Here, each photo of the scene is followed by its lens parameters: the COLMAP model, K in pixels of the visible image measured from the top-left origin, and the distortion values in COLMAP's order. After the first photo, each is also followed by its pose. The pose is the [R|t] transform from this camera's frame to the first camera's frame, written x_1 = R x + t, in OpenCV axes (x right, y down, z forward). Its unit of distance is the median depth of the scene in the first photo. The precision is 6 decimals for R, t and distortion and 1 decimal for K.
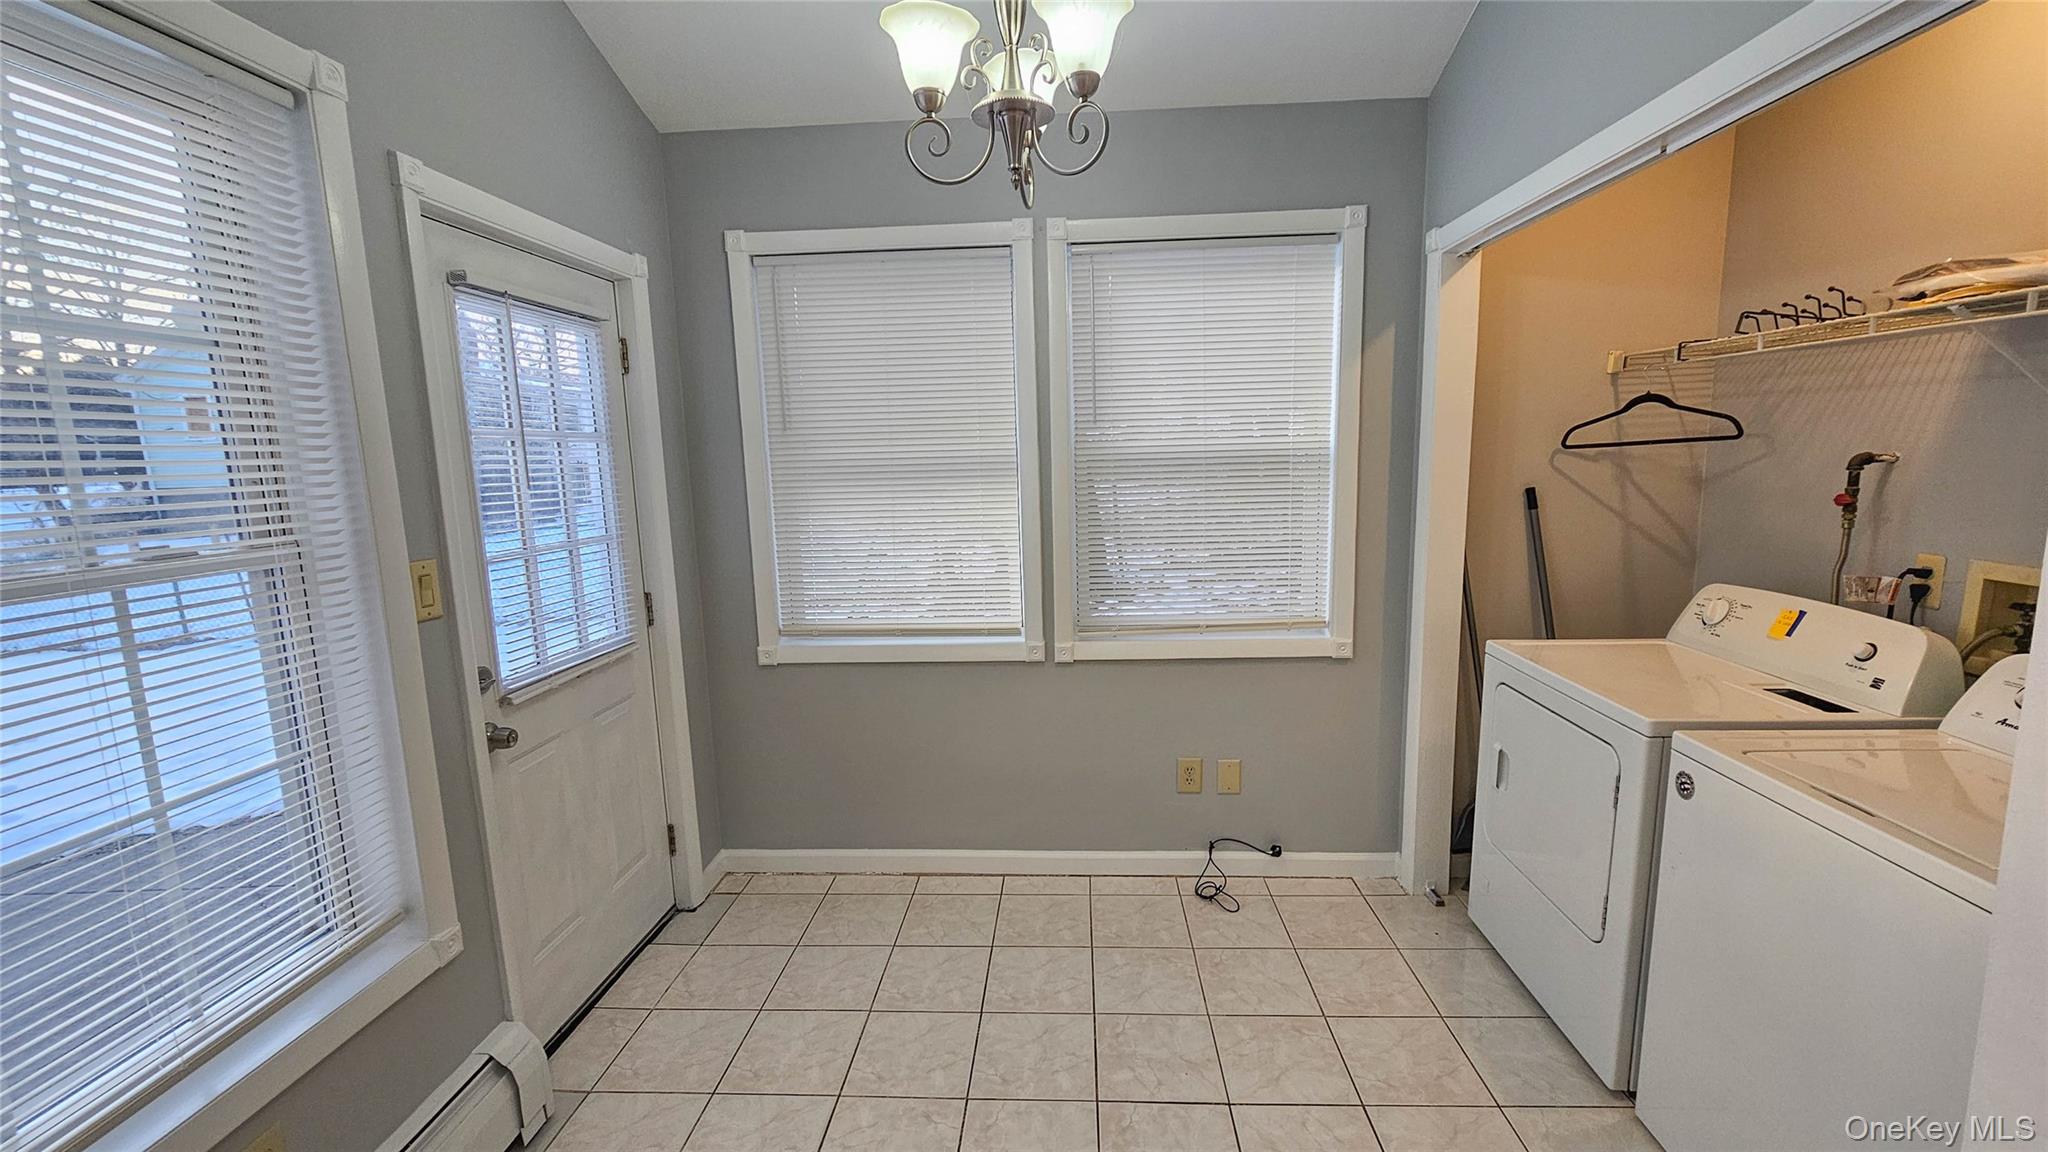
lens RADIAL K [[837.7, 0, 1028.6], [0, 837.7, 580.8], [0, 0, 1]] dist [-0.003498, -0.000062]
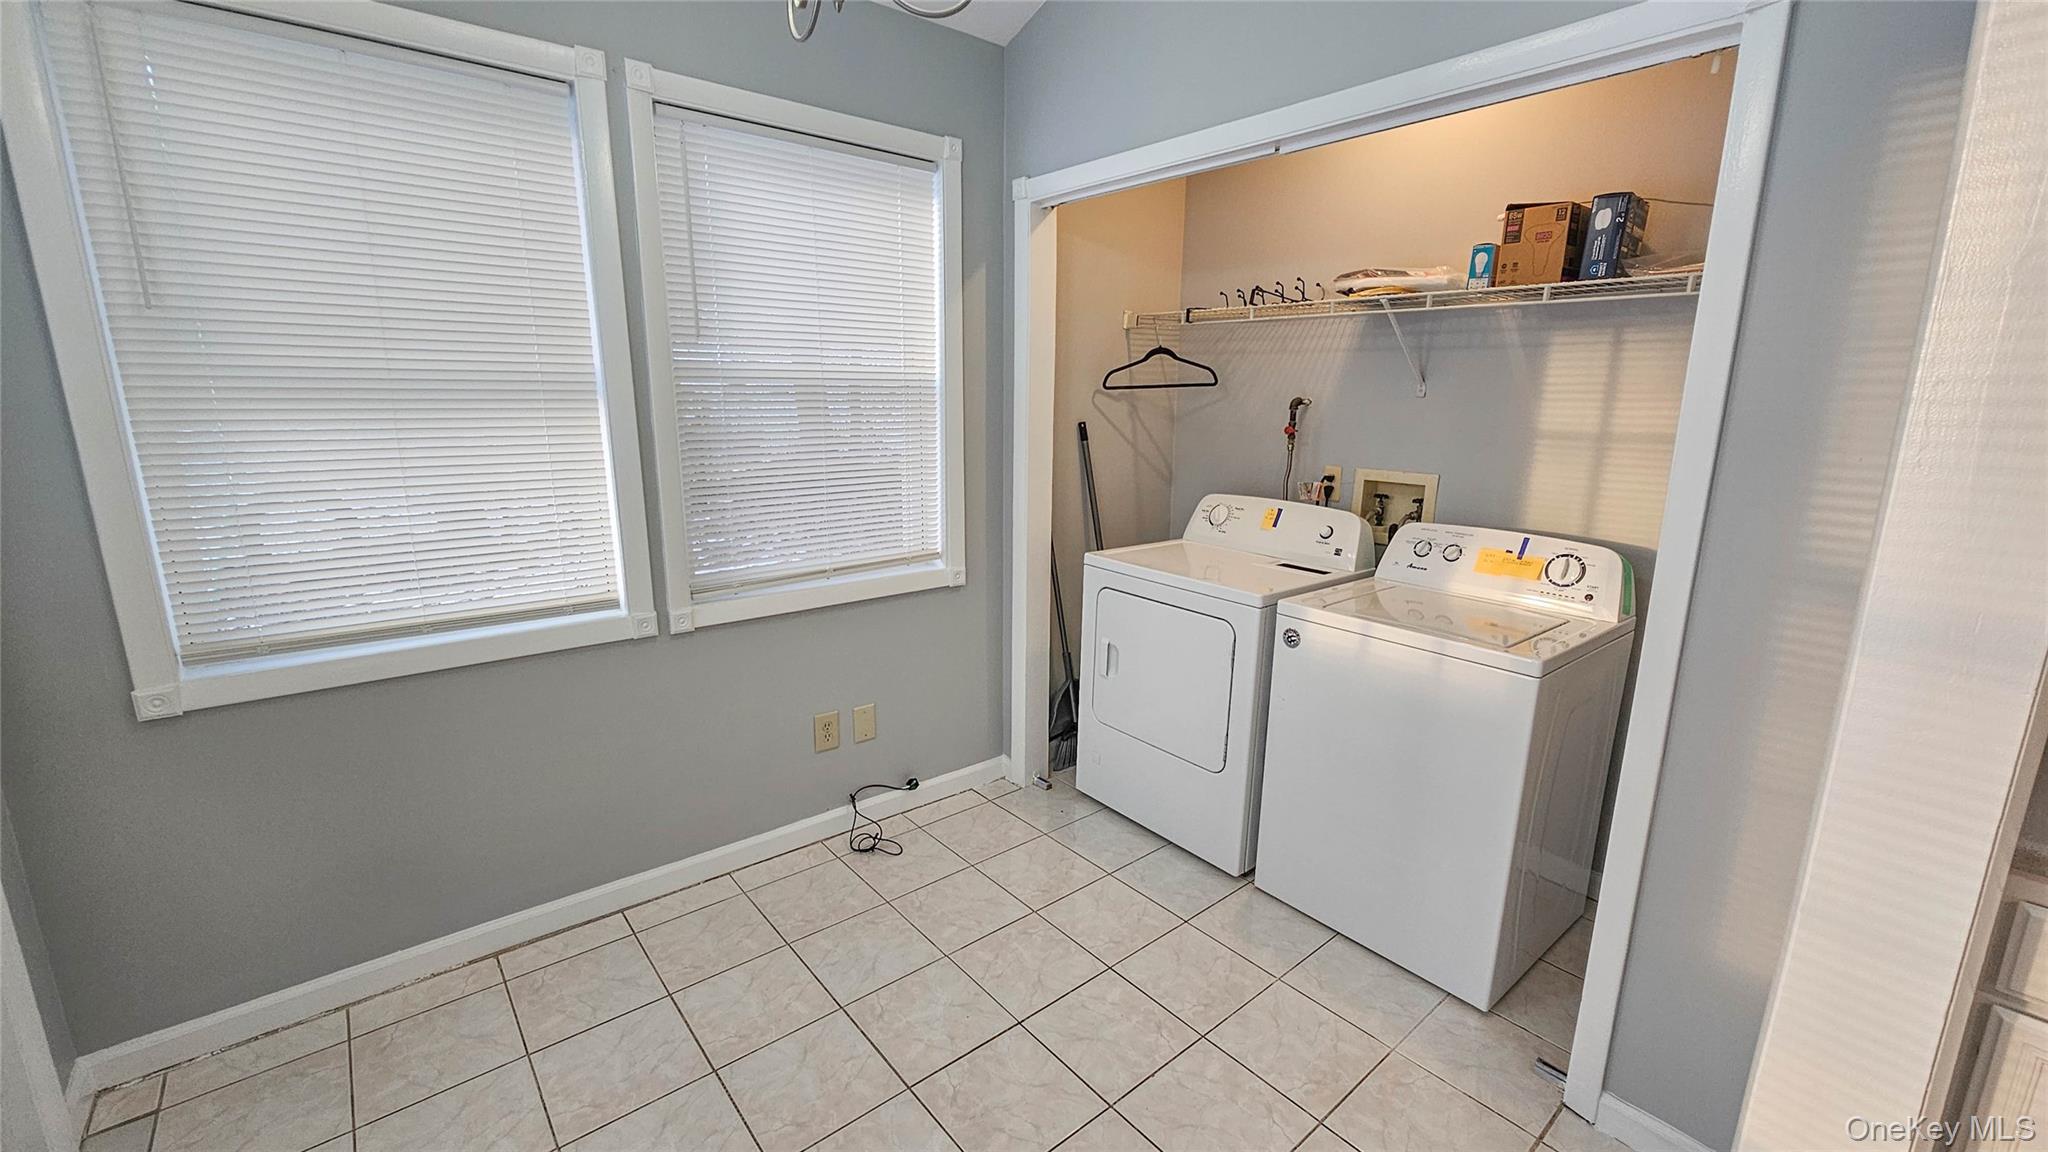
lens RADIAL K [[837.7, 0, 1022.8], [0, 837.7, 582.1], [0, 0, 1]] dist [-0.003498, -0.000062]
pose [[0.730620, -0.117393, 0.672616, -0.288824], [0.073919, 0.992918, 0.093002, -0.003654], [-0.678771, -0.018230, 0.734124, 0.192149]]
